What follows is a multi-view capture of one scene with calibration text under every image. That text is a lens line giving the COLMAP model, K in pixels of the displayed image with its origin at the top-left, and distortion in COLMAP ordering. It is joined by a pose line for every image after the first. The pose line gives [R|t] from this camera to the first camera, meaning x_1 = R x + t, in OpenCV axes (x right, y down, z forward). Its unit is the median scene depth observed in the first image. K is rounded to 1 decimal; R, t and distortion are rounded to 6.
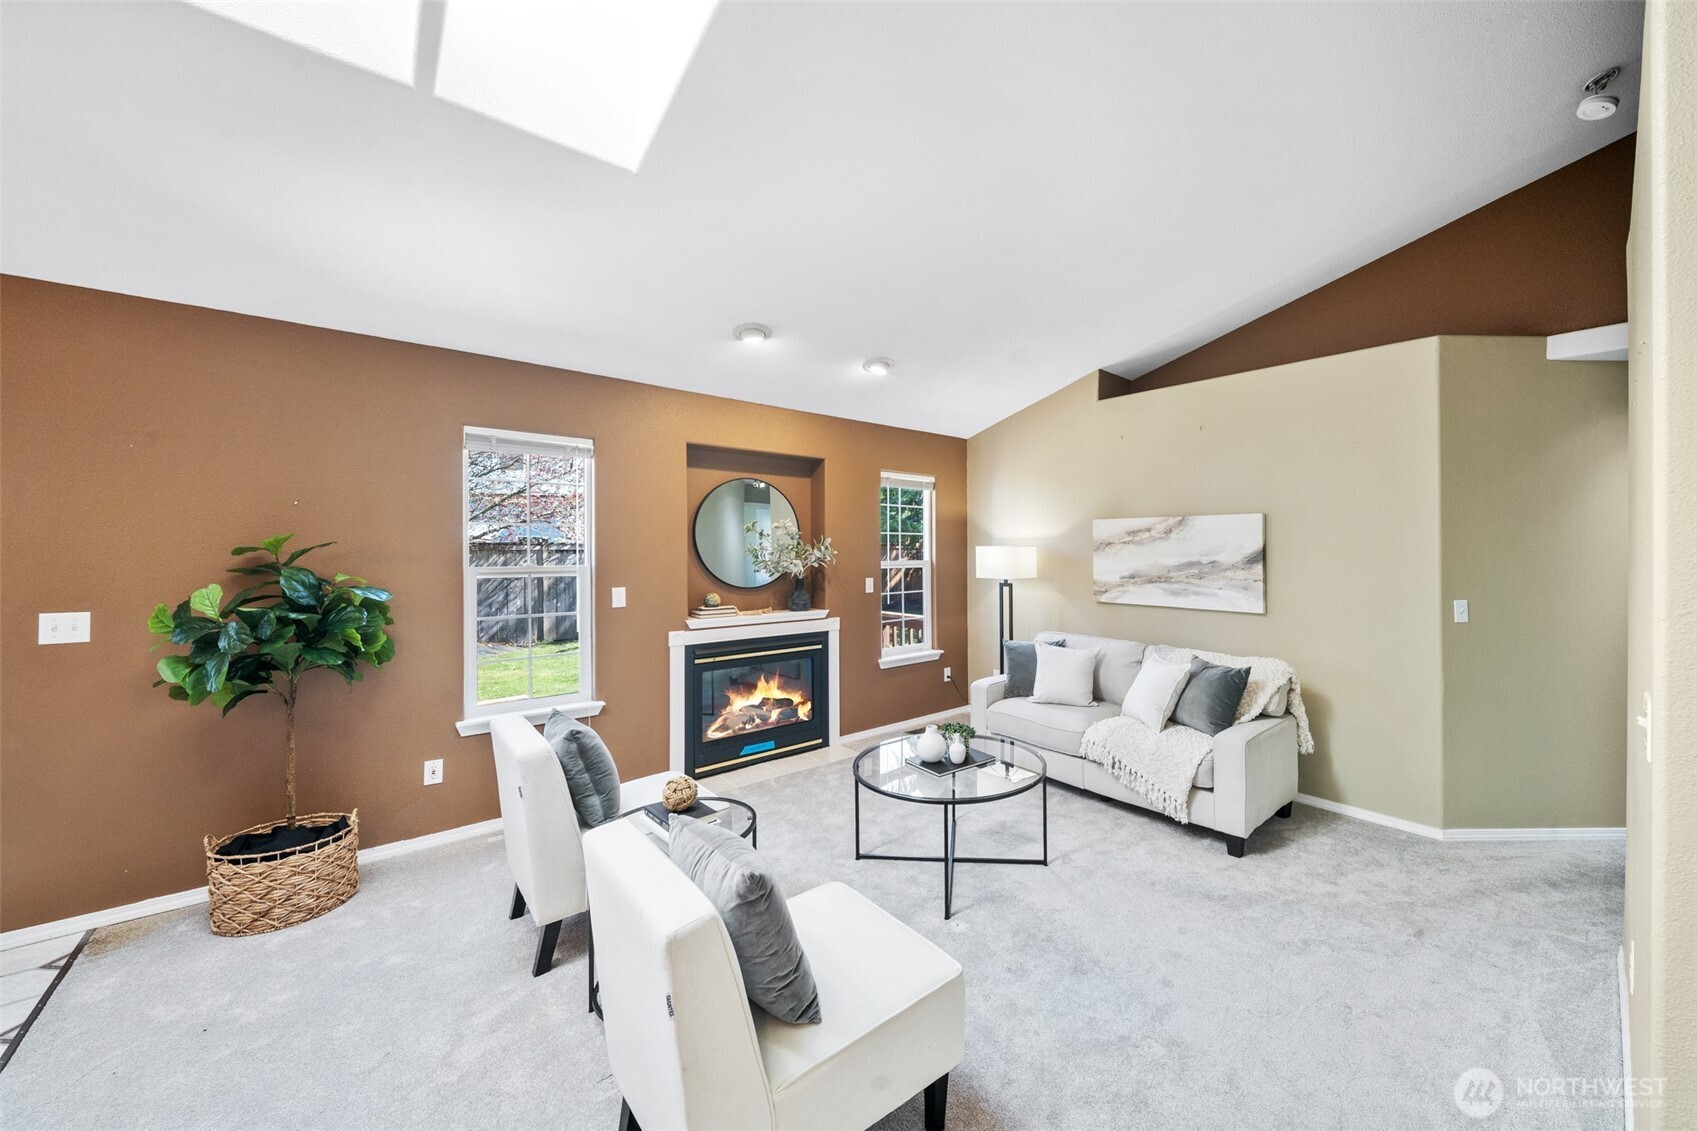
lens RADIAL K [[699.5, 0, 893.4], [0, 699.5, 546.5], [0, 0, 1]] dist [0.000610, -0.000161]
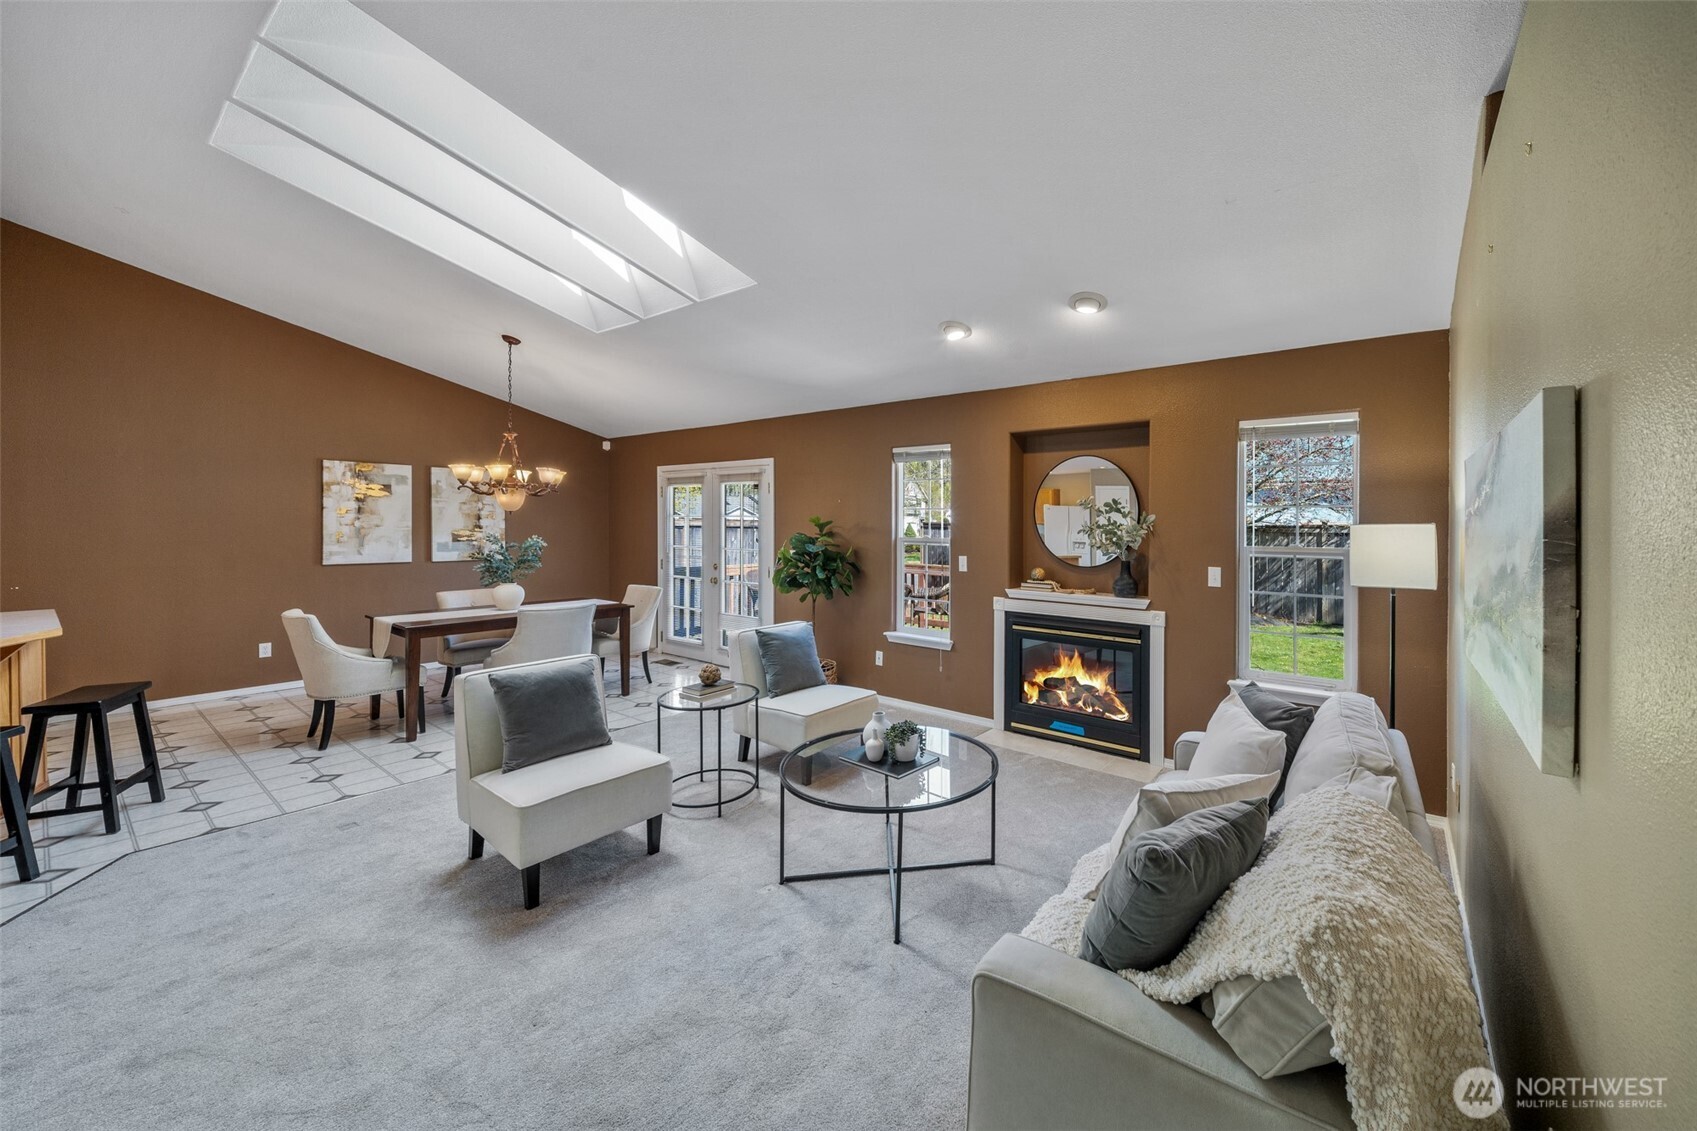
lens RADIAL K [[625.5, 0, 956.3], [0, 625.5, 529.3], [0, 0, 1]] dist [0.000516, -0.000062]
pose [[0.206094, 0.003625, -0.978525, 0.601548], [-0.008451, 0.999962, 0.001924, 0.005867], [0.978496, 0.007872, 0.206117, 0.622704]]
